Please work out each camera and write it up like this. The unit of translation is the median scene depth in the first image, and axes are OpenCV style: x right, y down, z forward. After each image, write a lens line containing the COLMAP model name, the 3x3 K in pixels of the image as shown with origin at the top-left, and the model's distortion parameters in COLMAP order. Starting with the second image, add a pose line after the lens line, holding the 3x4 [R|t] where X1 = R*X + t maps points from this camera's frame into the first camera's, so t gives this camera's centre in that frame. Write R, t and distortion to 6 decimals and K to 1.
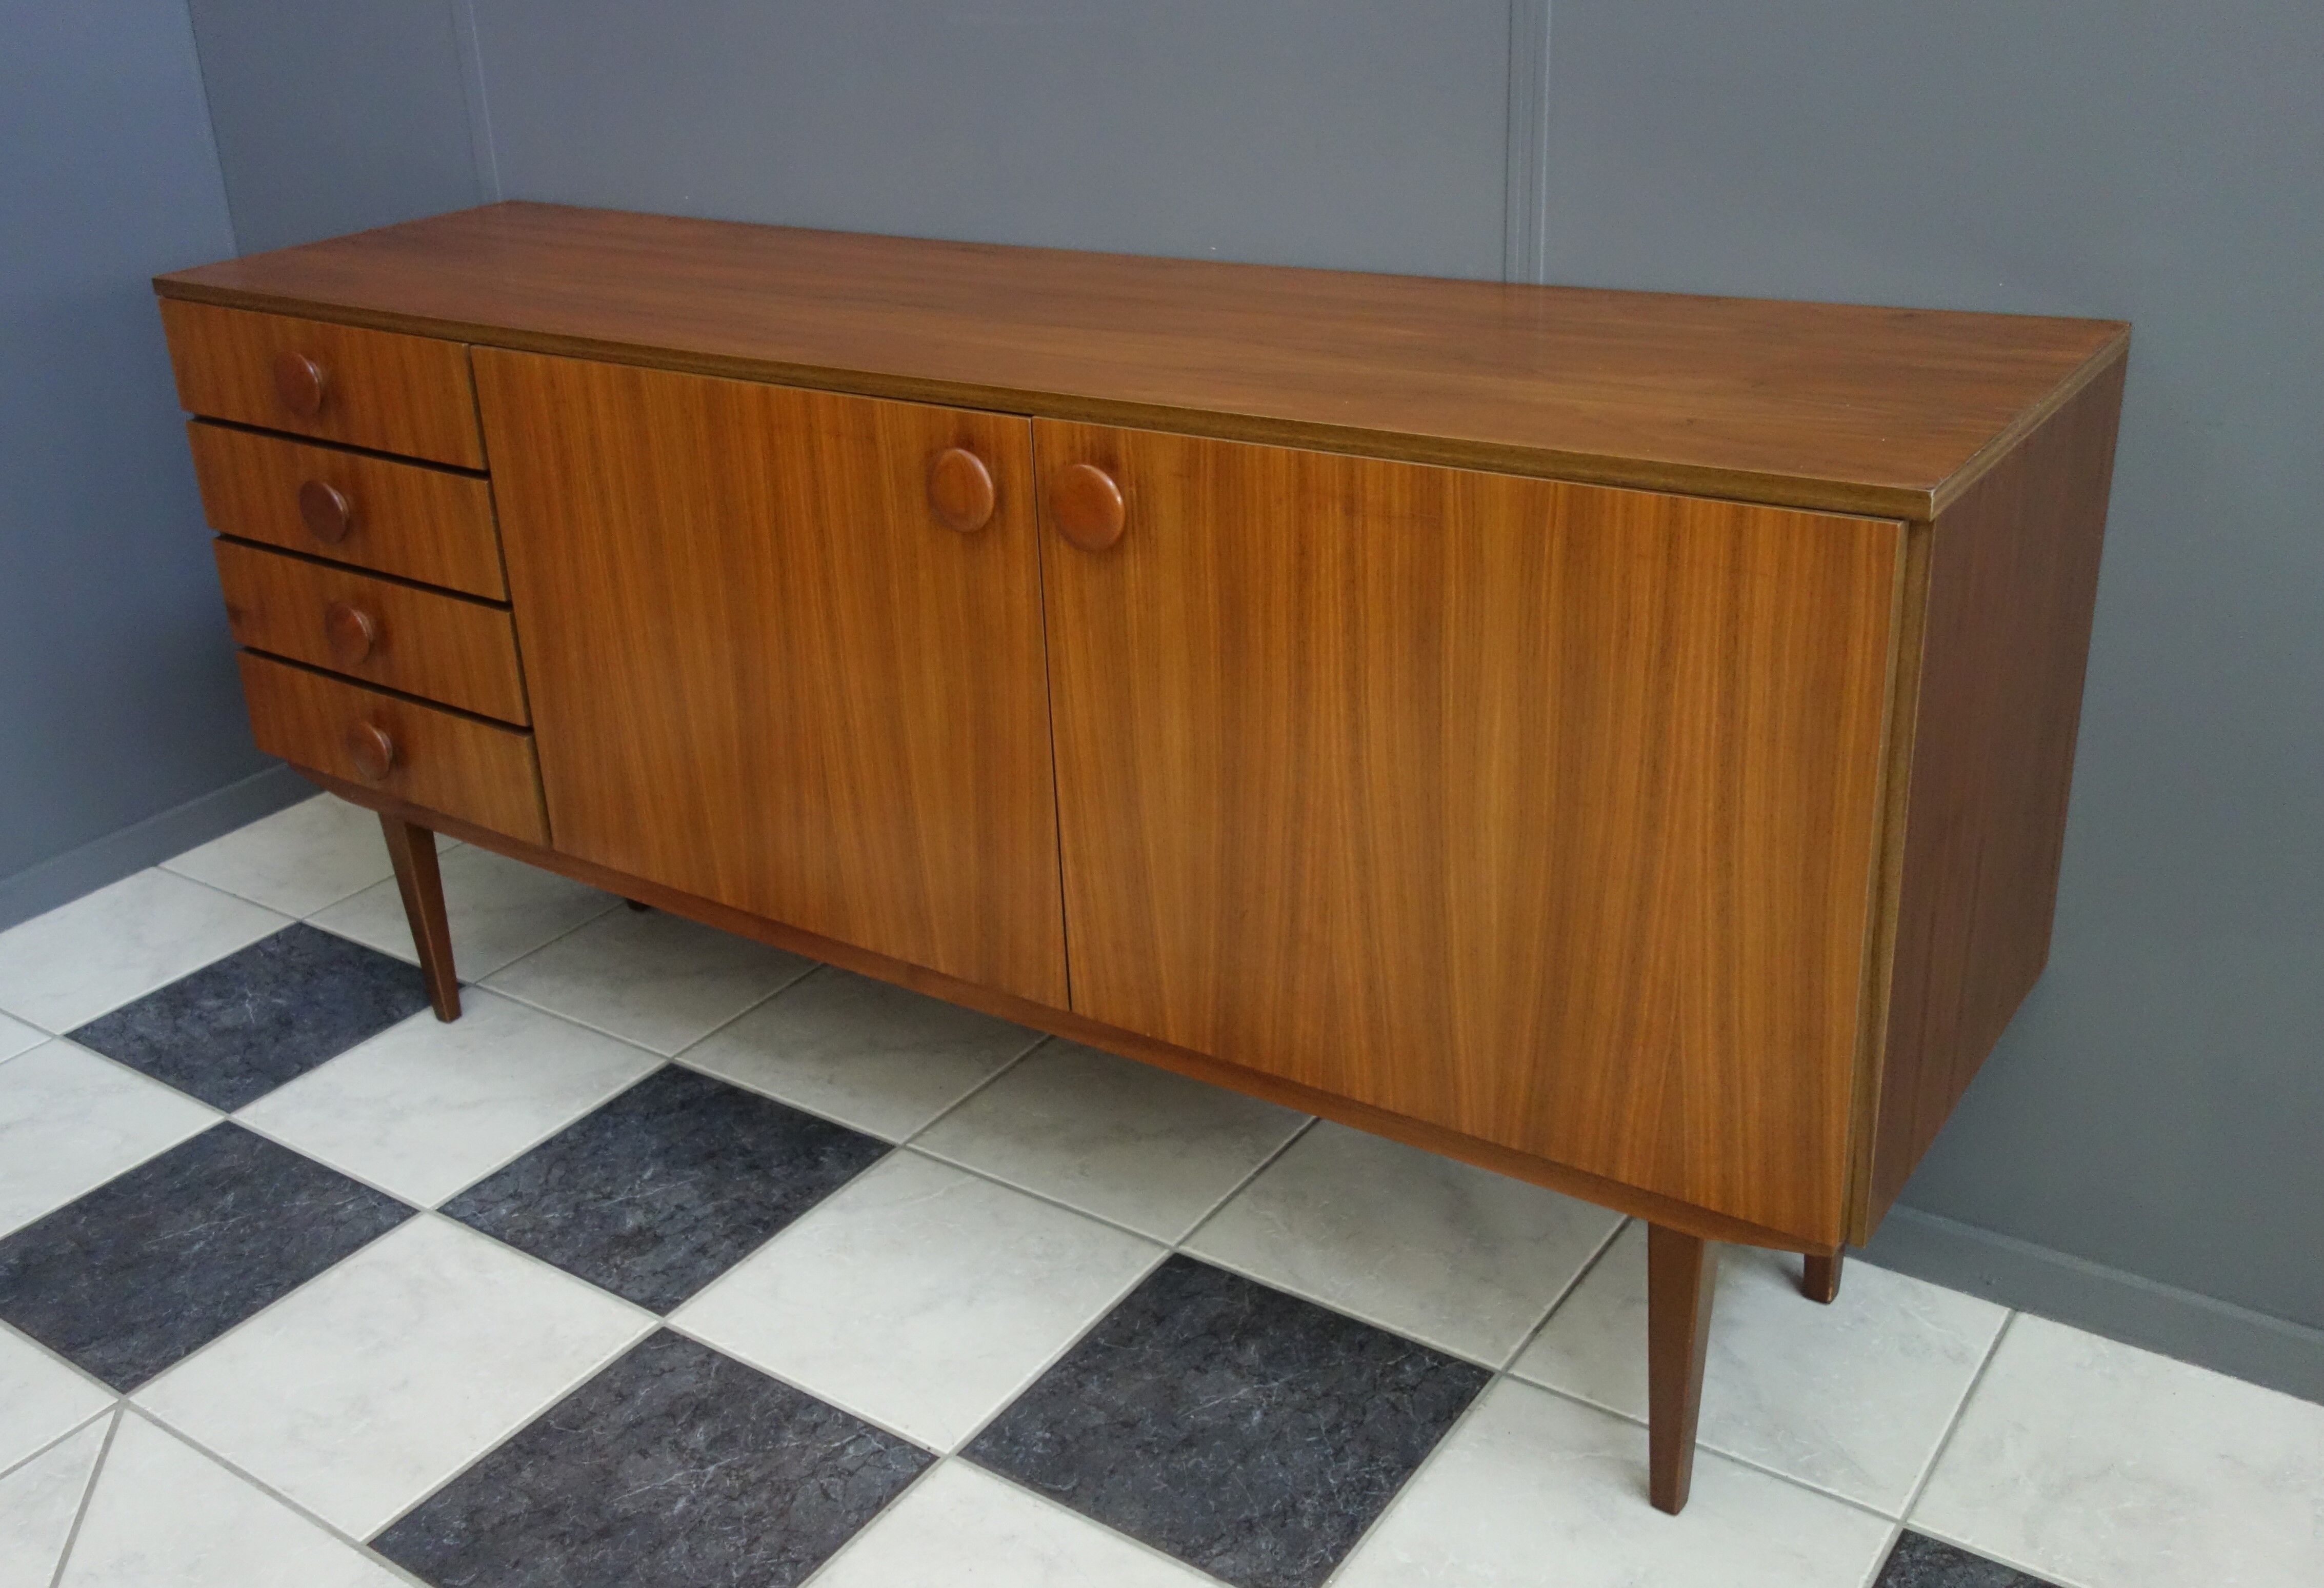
lens RADIAL K [[2200.6, 0, 1095.8], [0, 2200.6, 750.3], [0, 0, 1]] dist [0.010454, 0.000000]
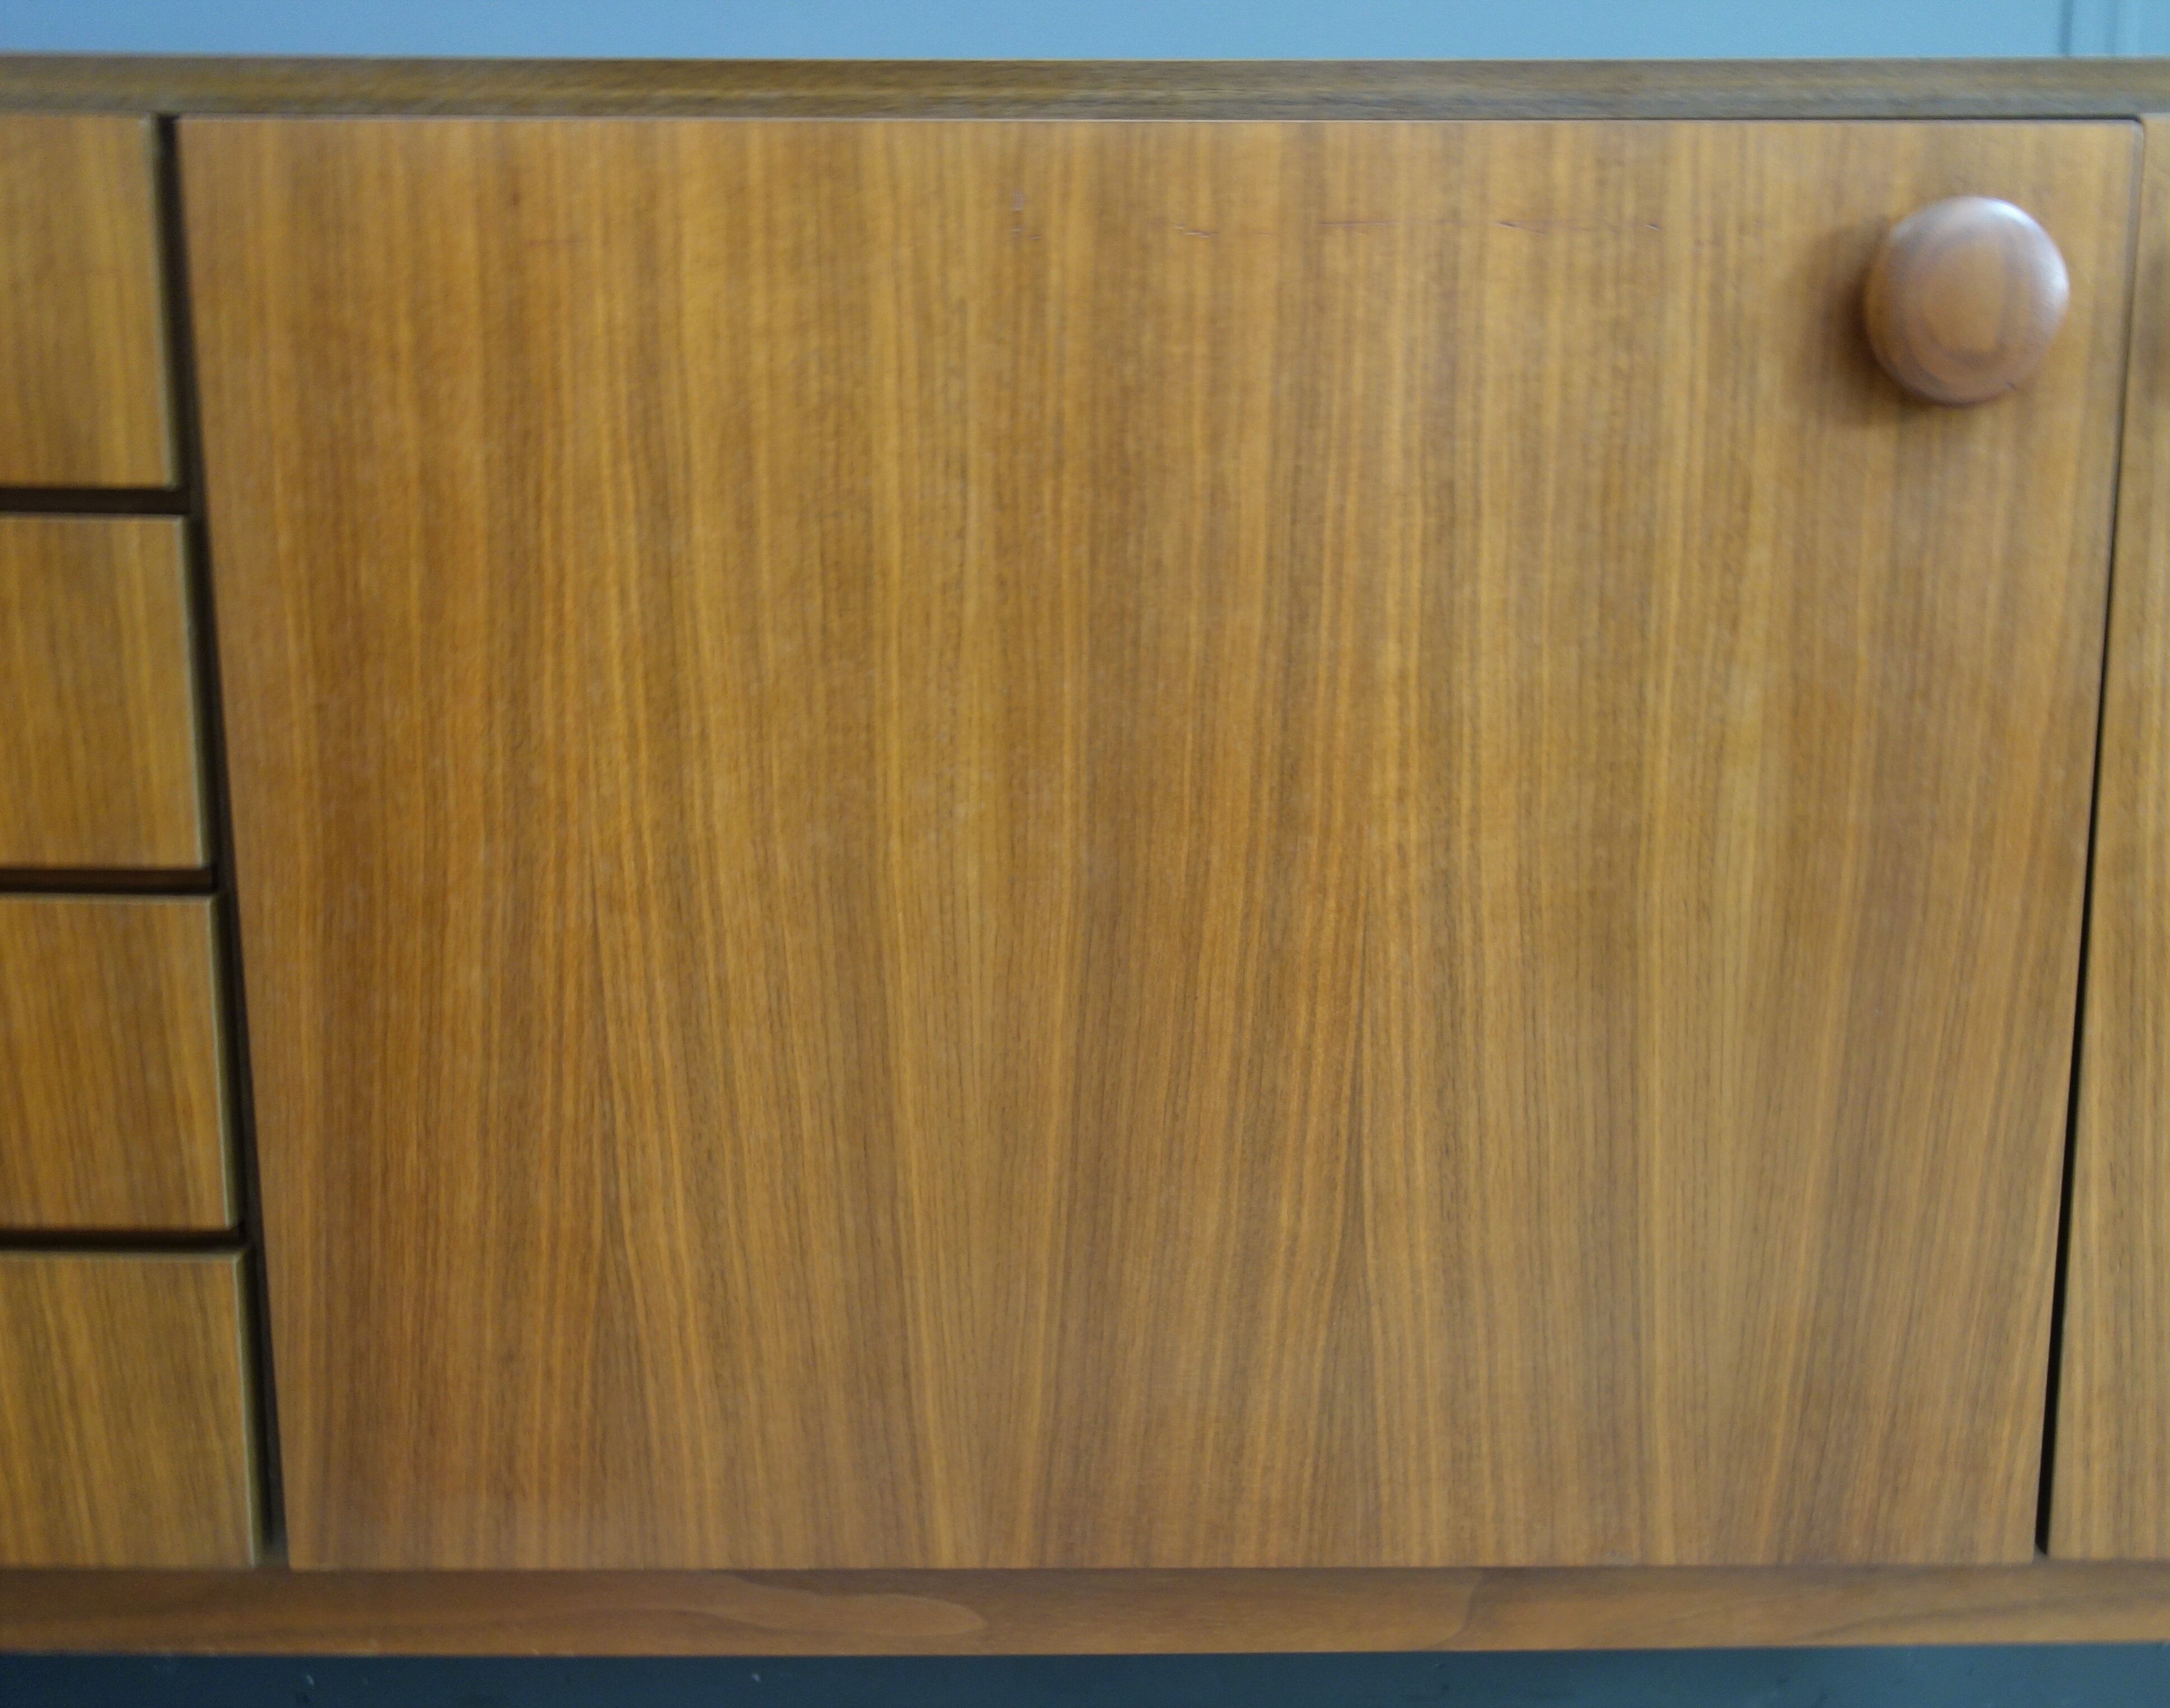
lens RADIAL K [[2035.2, 0, 1179.1], [0, 2035.2, 837.9], [0, 0, 1]] dist [0.000027, 0.000000]
pose [[0.803996, -0.042195, 0.593135, -0.377965], [0.190149, 0.963349, -0.189216, 0.023696], [-0.563412, 0.264913, 0.782552, 0.727767]]
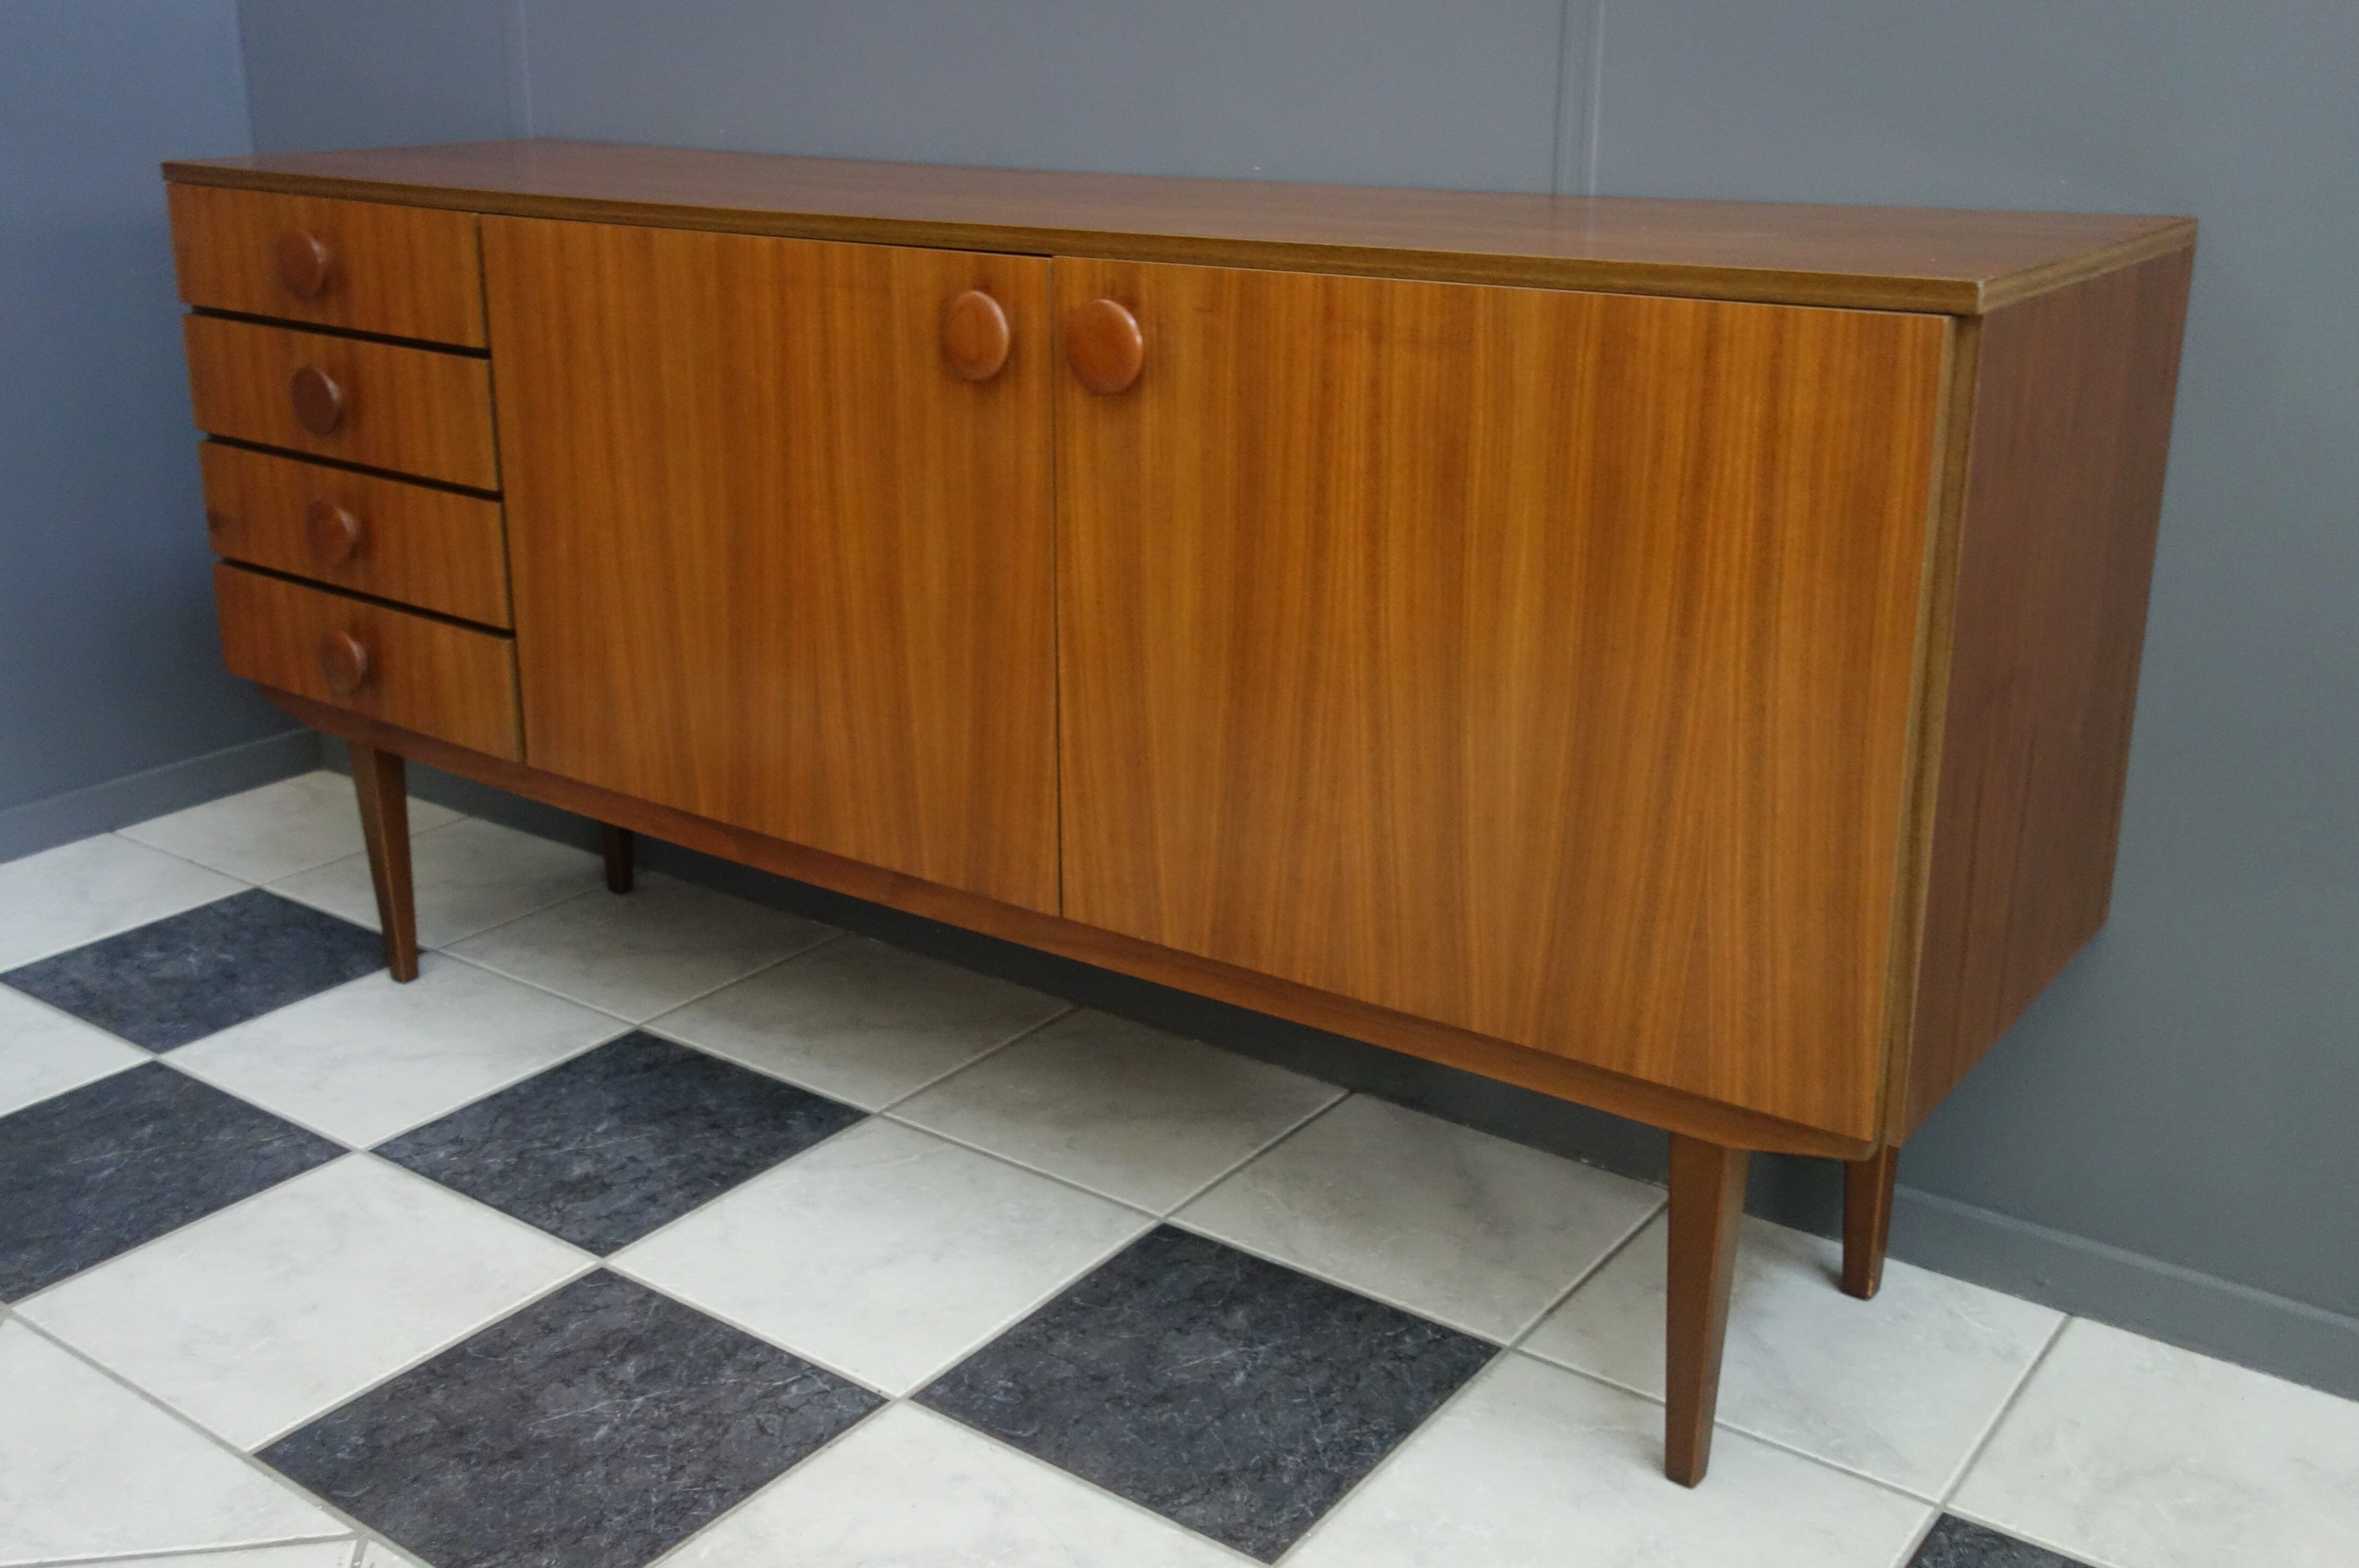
lens RADIAL K [[2305.2, 0, 1145.9], [0, 2305.2, 706.7], [0, 0, 1]] dist [0.009422, 0.000000]
pose [[0.998580, 0.053261, -0.000747, 0.019996], [-0.053041, 0.992970, -0.105816, 0.129524], [-0.004894, 0.105705, 0.994385, 0.018948]]
